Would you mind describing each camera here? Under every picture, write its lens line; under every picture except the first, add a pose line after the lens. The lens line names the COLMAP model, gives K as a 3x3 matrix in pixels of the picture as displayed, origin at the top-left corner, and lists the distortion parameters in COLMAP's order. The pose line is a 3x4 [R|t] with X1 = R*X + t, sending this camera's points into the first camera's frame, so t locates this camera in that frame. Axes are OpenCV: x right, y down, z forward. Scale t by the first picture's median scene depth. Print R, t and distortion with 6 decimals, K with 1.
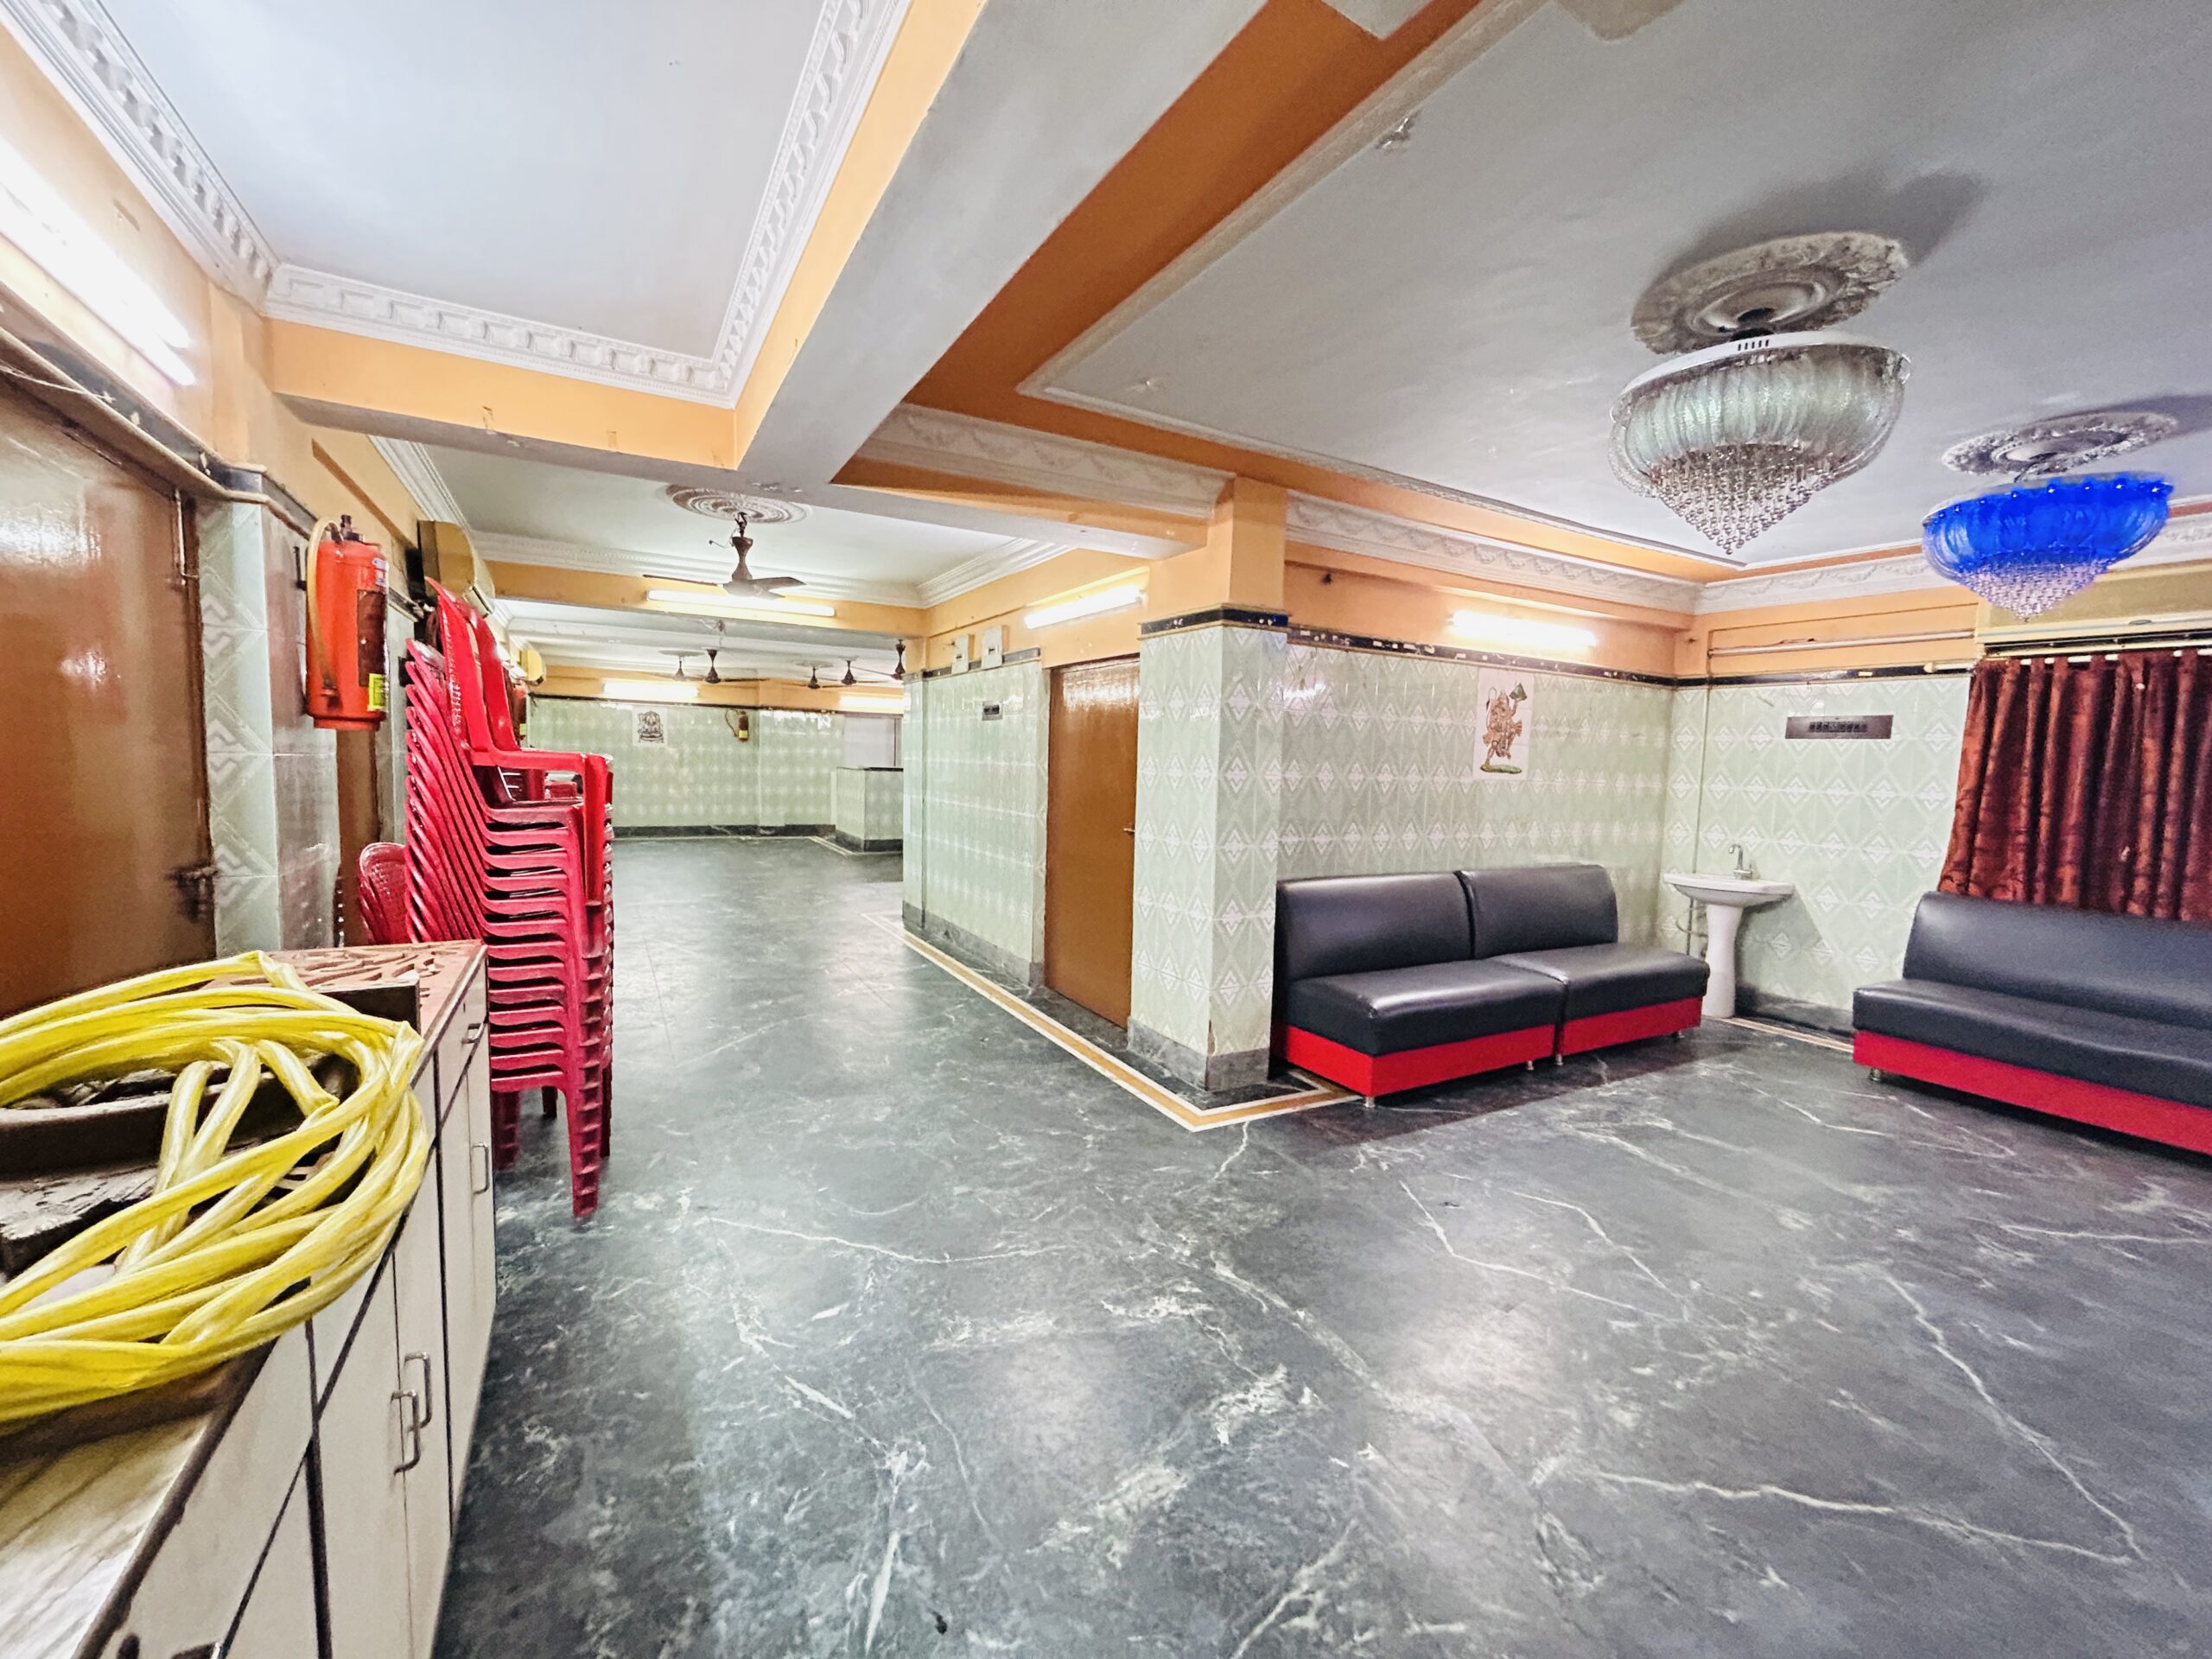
lens RADIAL K [[898.0, 0, 1097.7], [0, 898.0, 830.4], [0, 0, 1]] dist [-0.001344, 0.000589]
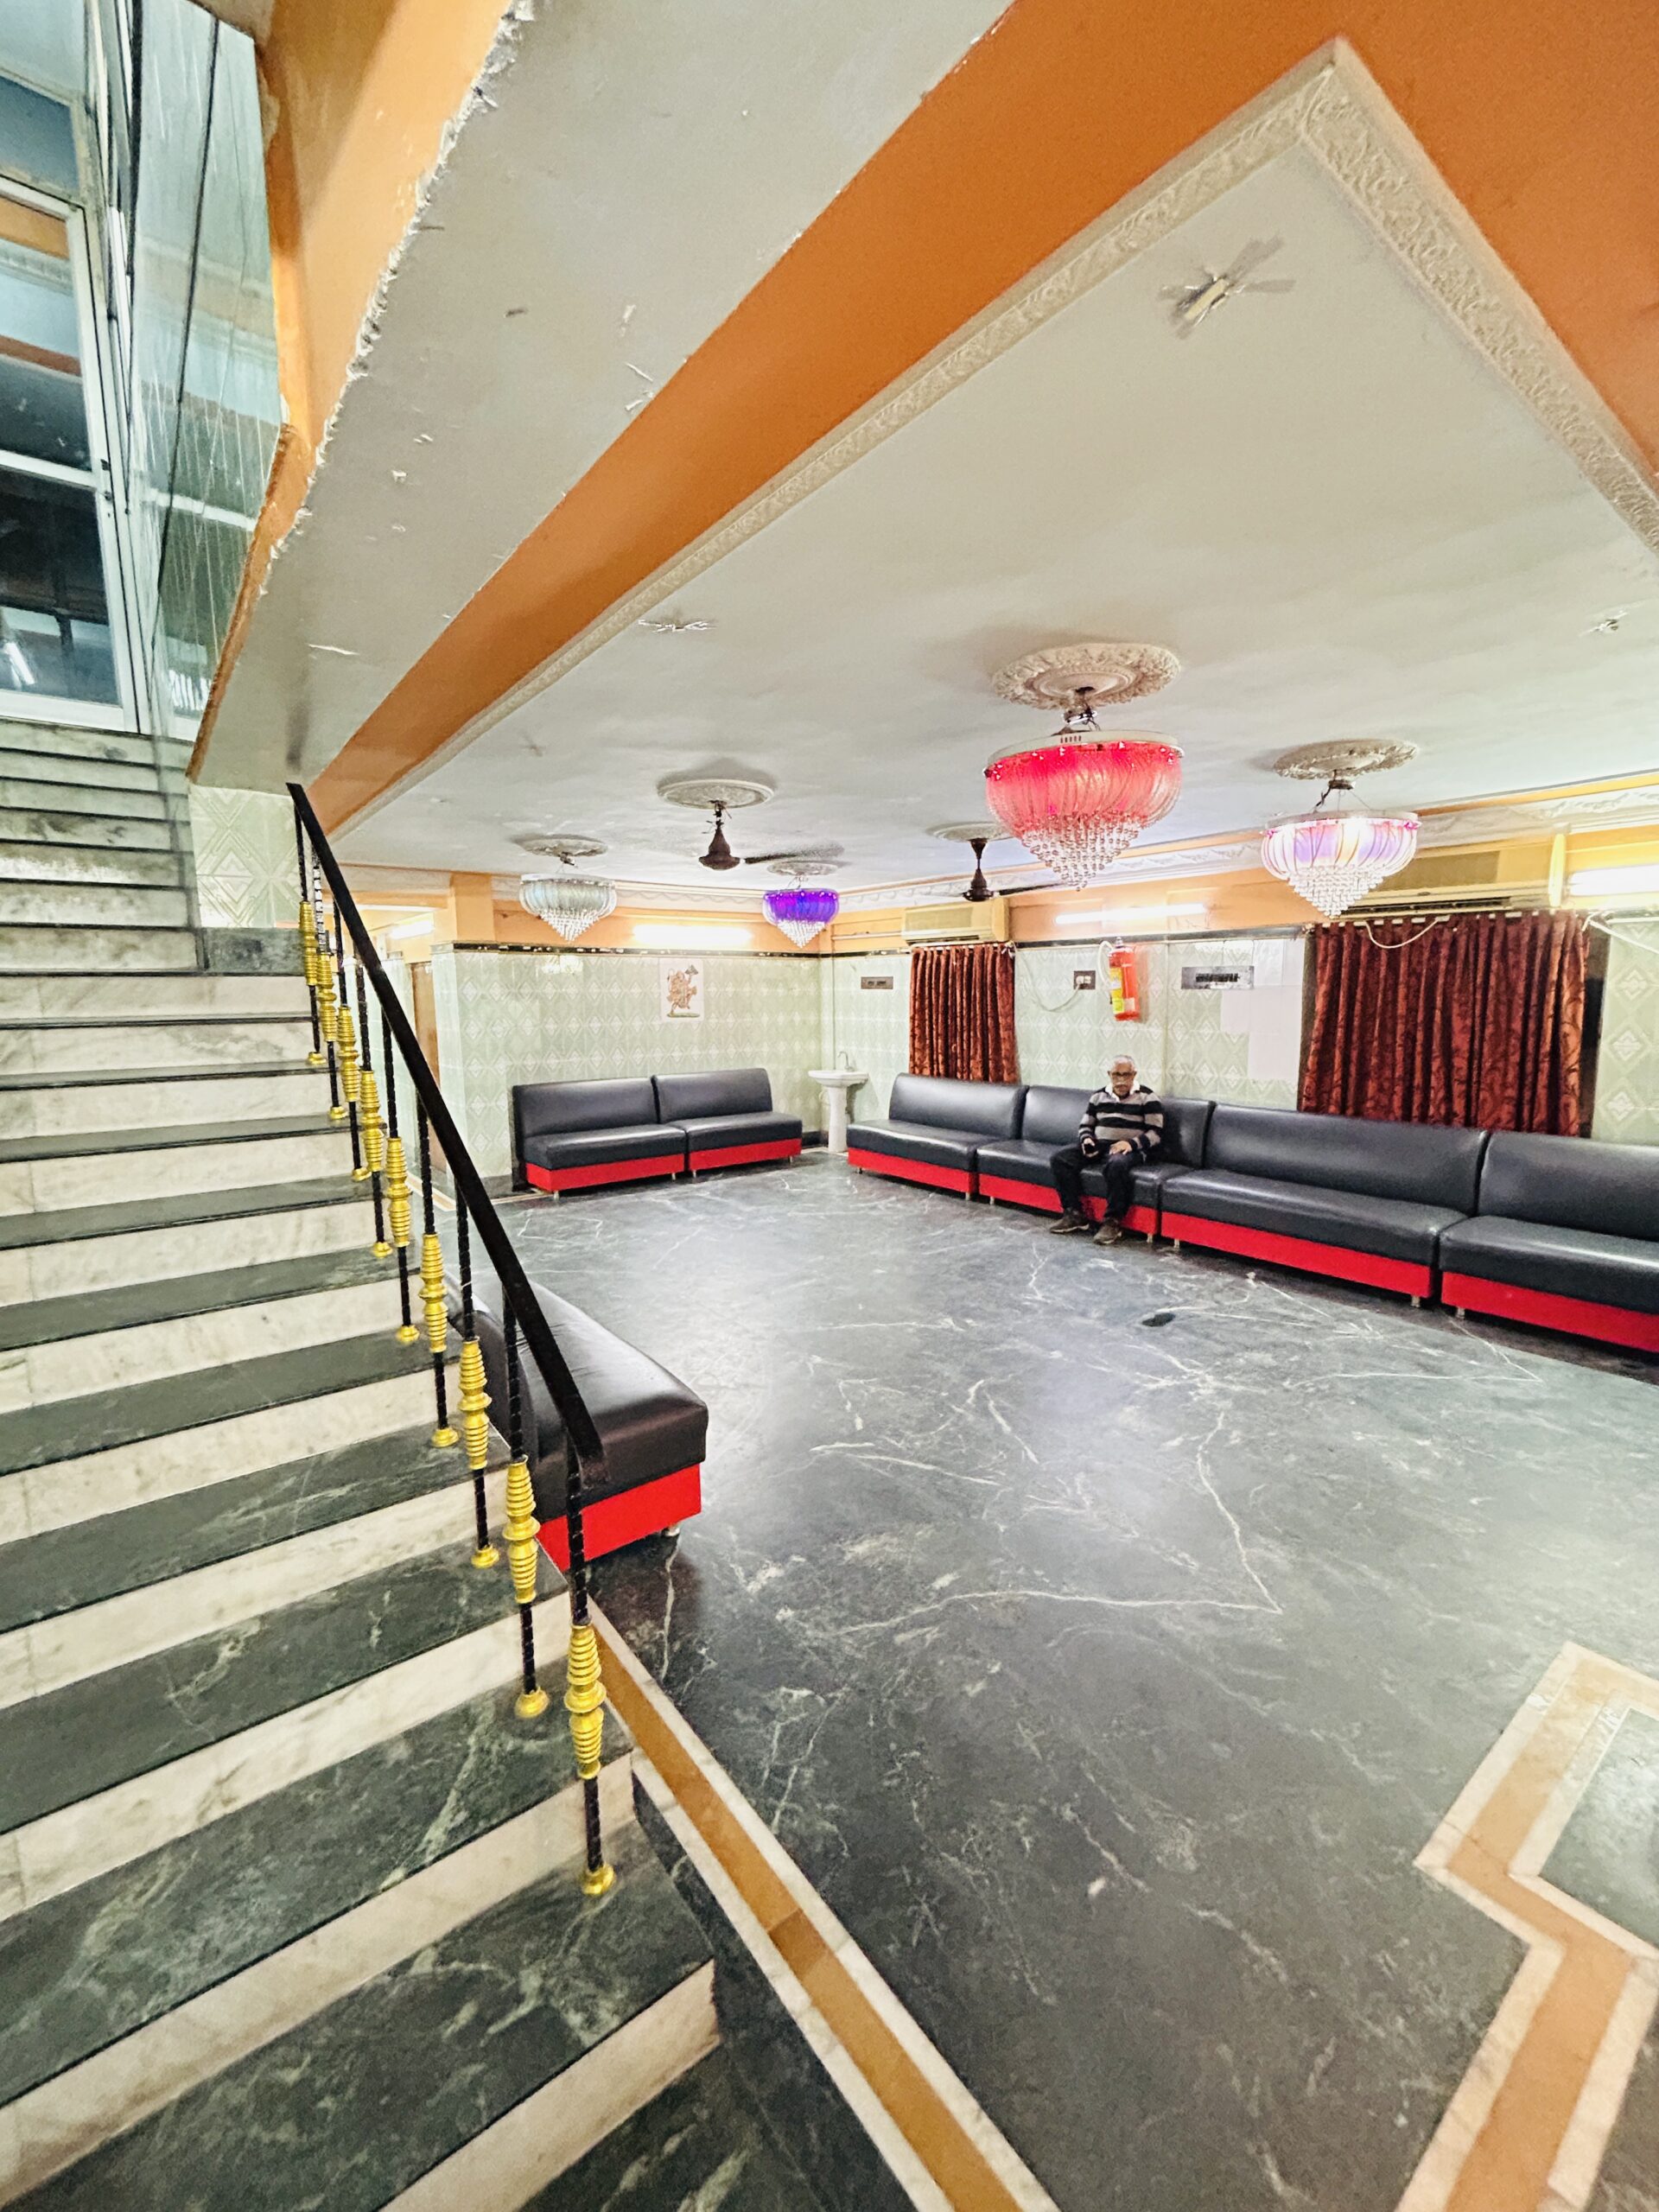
lens RADIAL K [[898.0, 0, 829.5], [0, 898.0, 1106.0], [0, 0, 1]] dist [-0.001344, 0.000589]
pose [[0.987131, -0.061002, 0.147820, 0.476393], [0.053172, 0.996994, 0.056357, 0.024099], [-0.150813, -0.047771, 0.987407, -0.780693]]
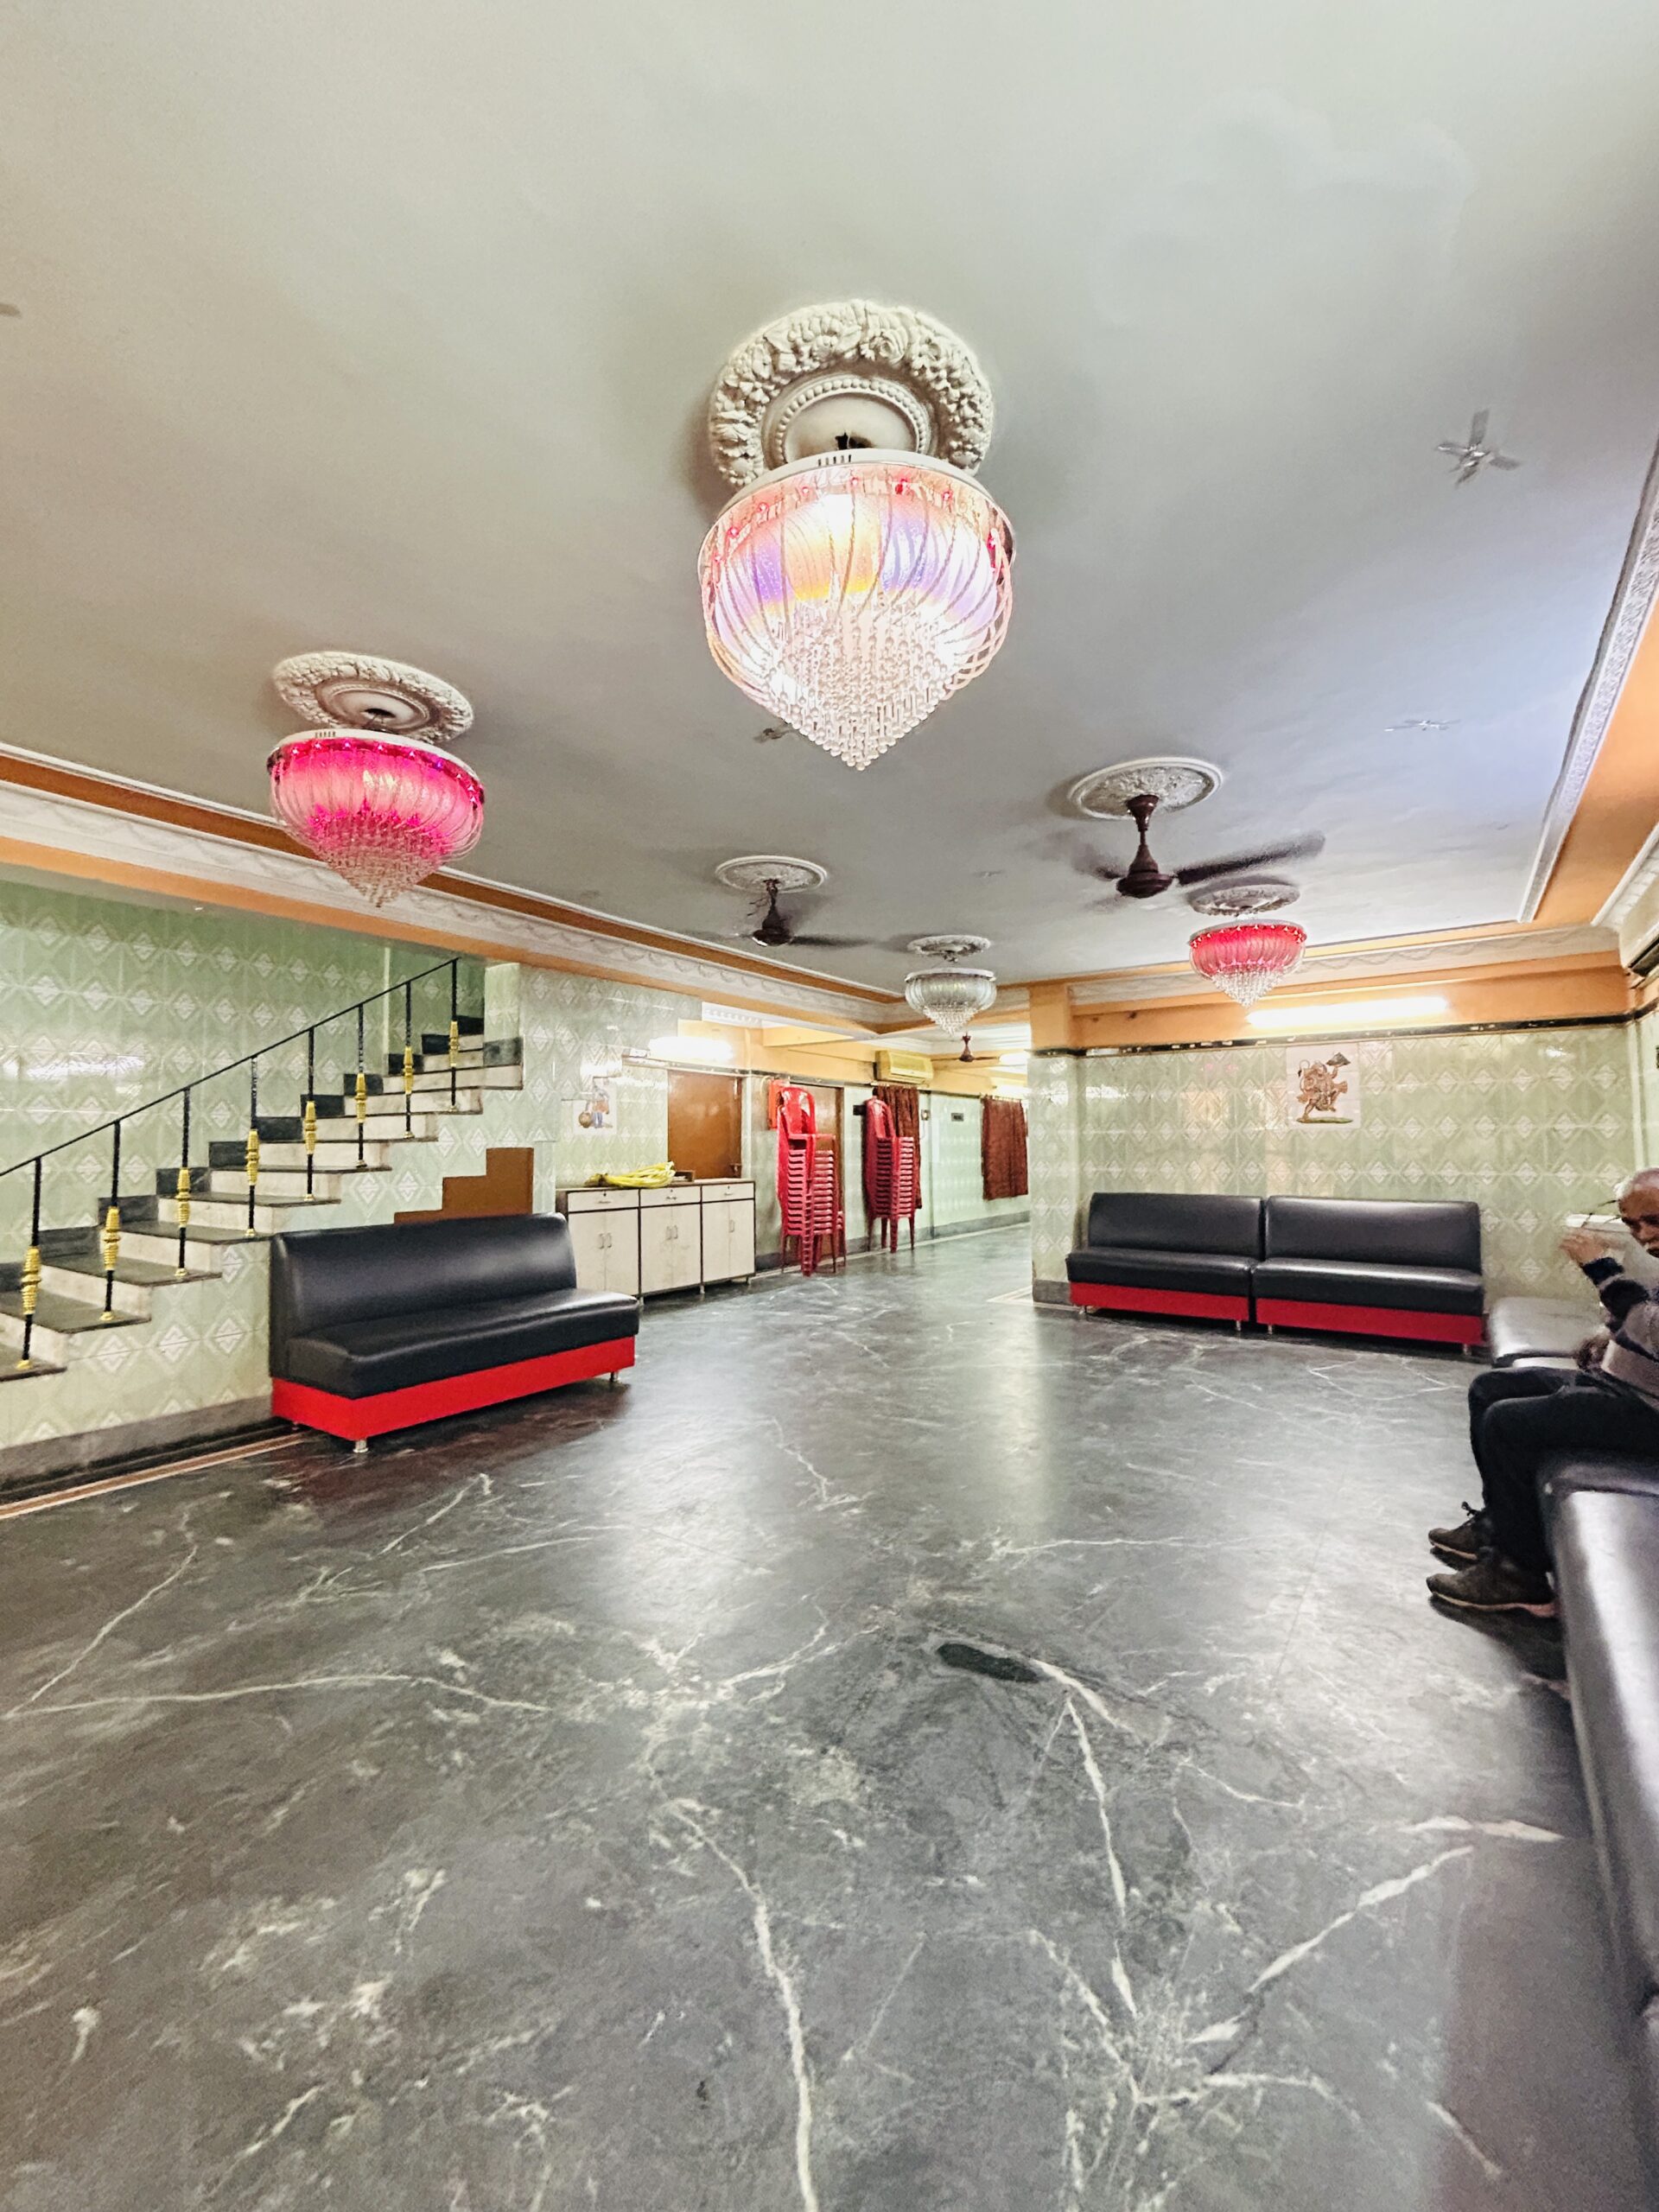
lens RADIAL K [[897.2, 0, 829.5], [0, 897.2, 1106.0], [0, 0, 1]] dist [0.003158, 0.000259]
pose [[0.438911, -0.075883, -0.895320, 1.338333], [-0.054208, 0.992376, -0.110684, 0.095605], [0.896894, 0.097114, 0.431452, -0.203973]]
